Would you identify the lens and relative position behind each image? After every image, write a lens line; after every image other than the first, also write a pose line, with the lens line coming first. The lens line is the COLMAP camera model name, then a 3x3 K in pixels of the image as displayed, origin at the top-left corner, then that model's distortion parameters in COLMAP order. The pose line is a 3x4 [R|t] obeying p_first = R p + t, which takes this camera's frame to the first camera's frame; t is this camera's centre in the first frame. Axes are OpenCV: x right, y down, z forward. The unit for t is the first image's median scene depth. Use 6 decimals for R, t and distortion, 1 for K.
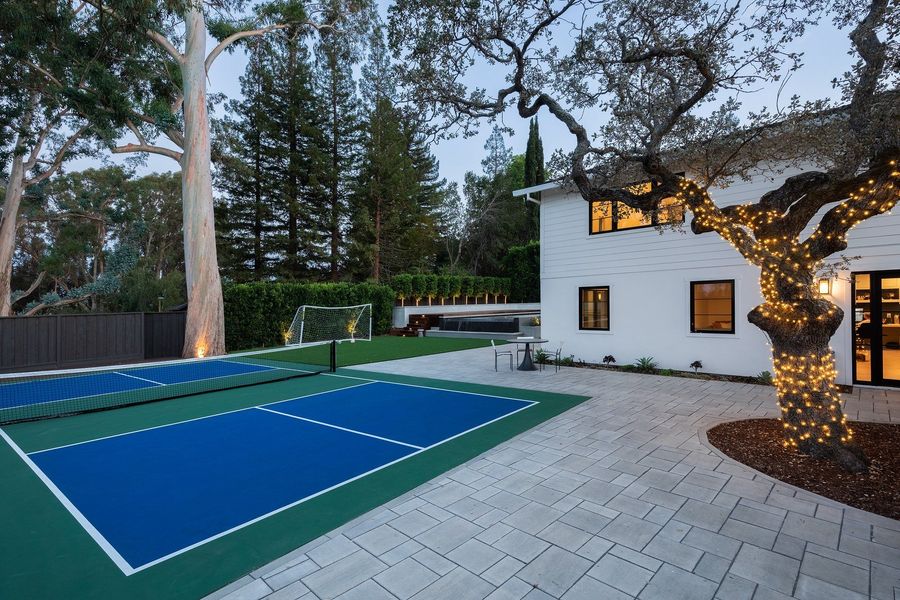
lens RADIAL K [[438.3, 0, 468.3], [0, 438.3, 293.3], [0, 0, 1]] dist [-0.000733, -0.000213]
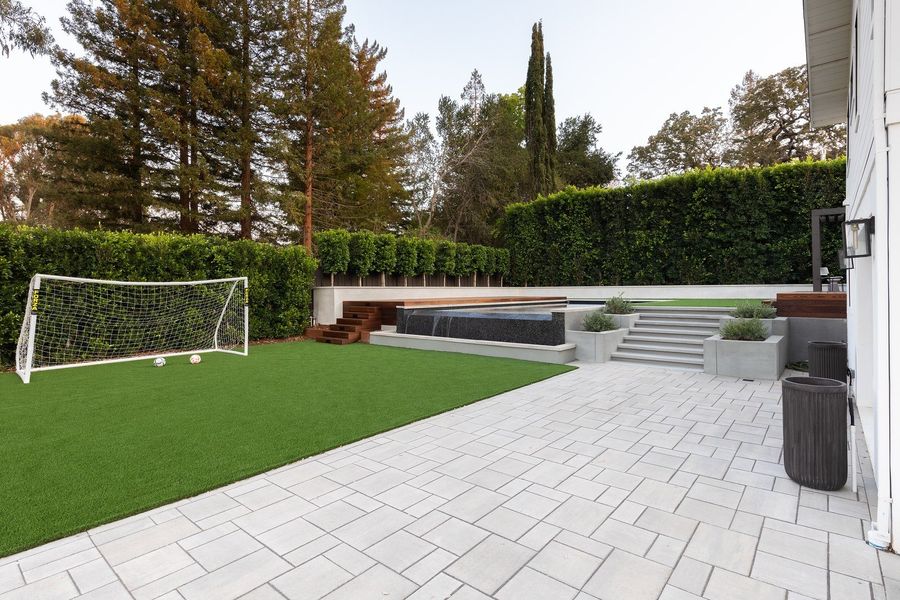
lens RADIAL K [[446.3, 0, 452.3], [0, 446.3, 286.3], [0, 0, 1]] dist [-0.001914, -0.000548]
pose [[0.999236, 0.007719, 0.038303, -0.014257], [-0.007969, 0.999948, 0.006379, 0.018103], [-0.038251, -0.006679, 0.999246, 0.322679]]
